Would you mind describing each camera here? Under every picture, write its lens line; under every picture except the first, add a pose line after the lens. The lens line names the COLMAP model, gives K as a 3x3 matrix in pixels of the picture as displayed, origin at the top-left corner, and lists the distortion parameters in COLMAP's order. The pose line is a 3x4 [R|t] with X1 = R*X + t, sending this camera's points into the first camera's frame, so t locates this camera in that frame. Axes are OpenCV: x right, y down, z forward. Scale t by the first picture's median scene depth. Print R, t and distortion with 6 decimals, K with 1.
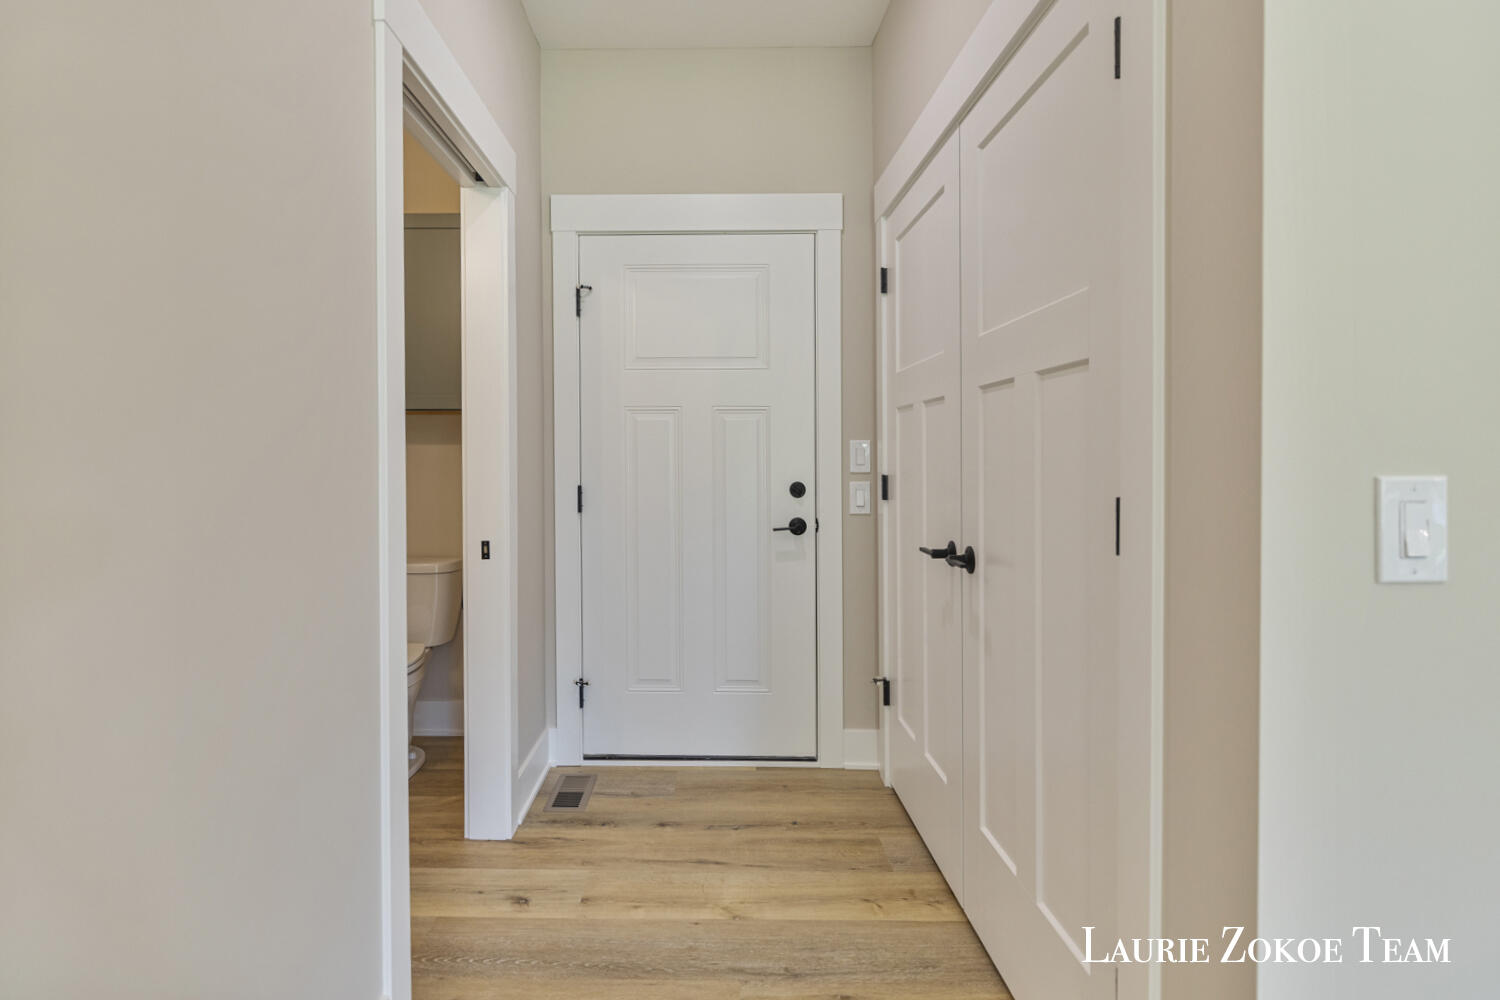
lens RADIAL K [[733.7, 0, 739.7], [0, 733.7, 472.1], [0, 0, 1]] dist [-0.000484, -0.000006]
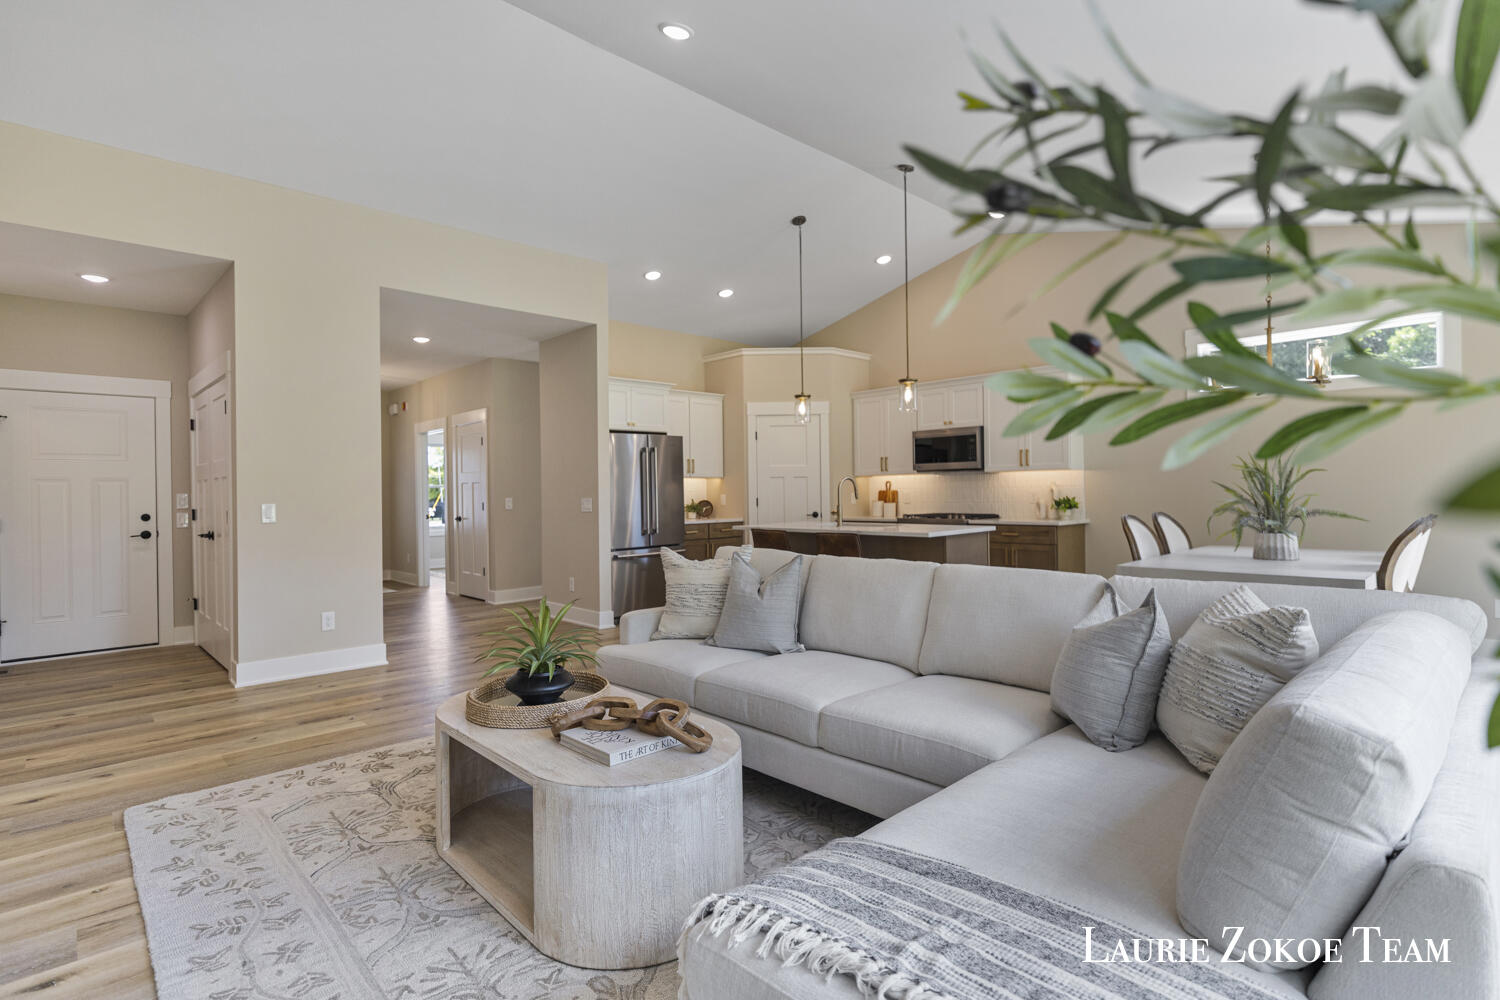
lens RADIAL K [[724.6, 0, 750.0], [0, 724.6, 500.0], [0, 0, 1]] dist [-0.001131, 0.000643]
pose [[0.748096, -0.005716, 0.663565, -0.003010], [0.021581, 0.999644, -0.015719, 0.045311], [-0.663239, 0.026079, 0.747953, -1.769202]]
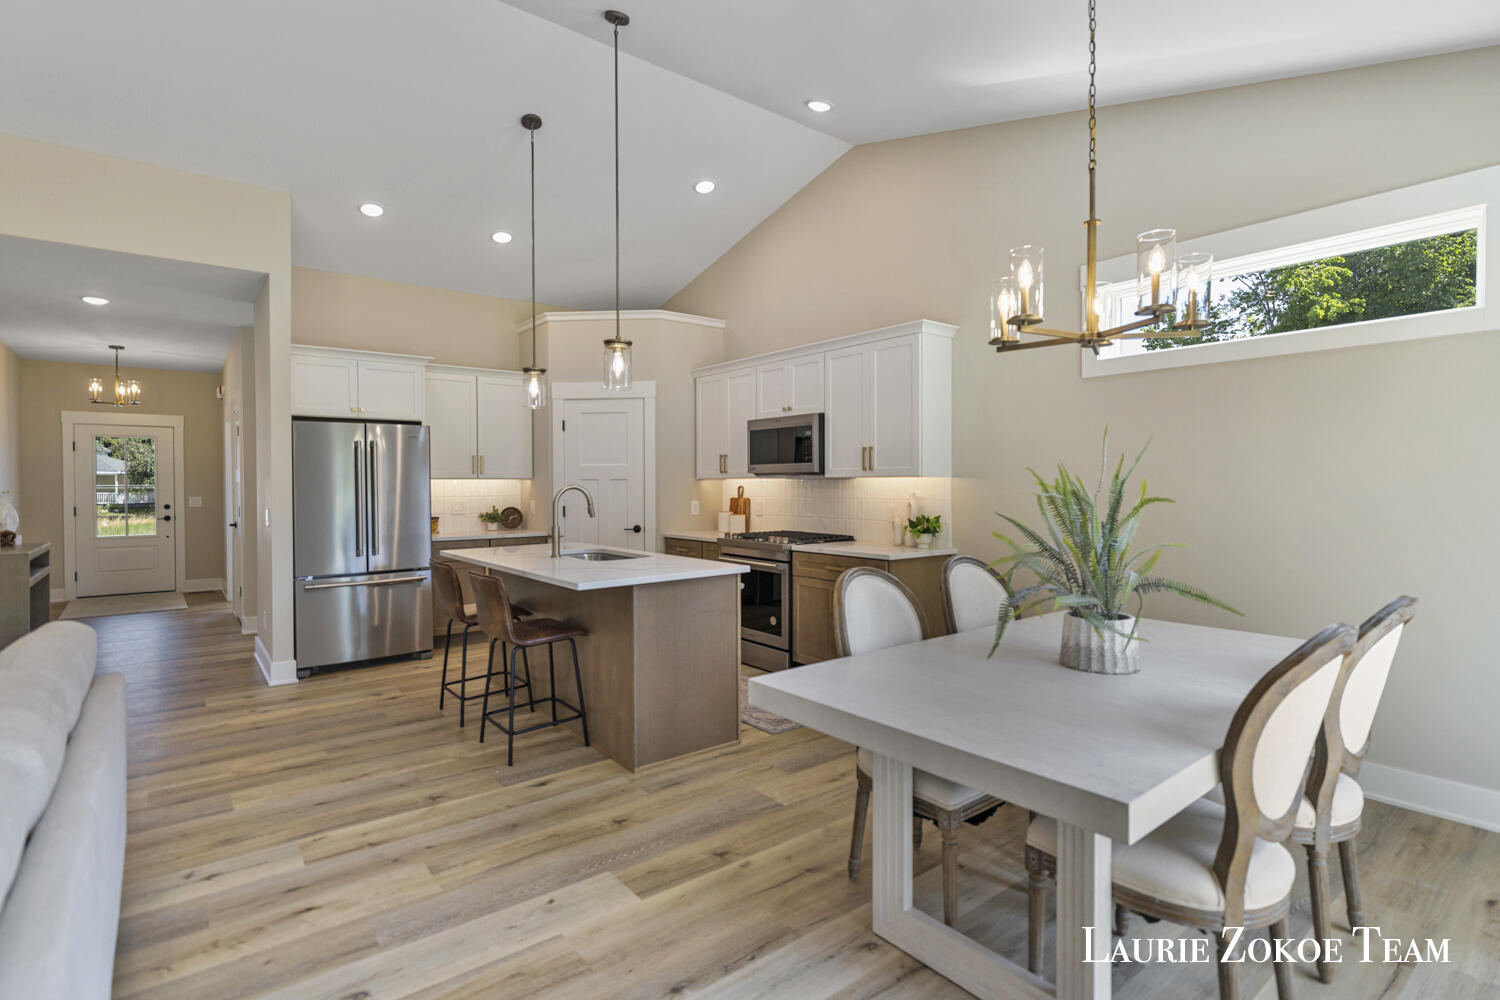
lens RADIAL K [[728.4, 0, 750.0], [0, 728.4, 500.0], [0, 0, 1]] dist [-0.004555, -0.000648]
pose [[0.802972, -0.004043, 0.596003, 0.188739], [0.007984, 0.999960, -0.003974, 0.034748], [-0.595964, 0.007950, 0.802972, -1.770166]]
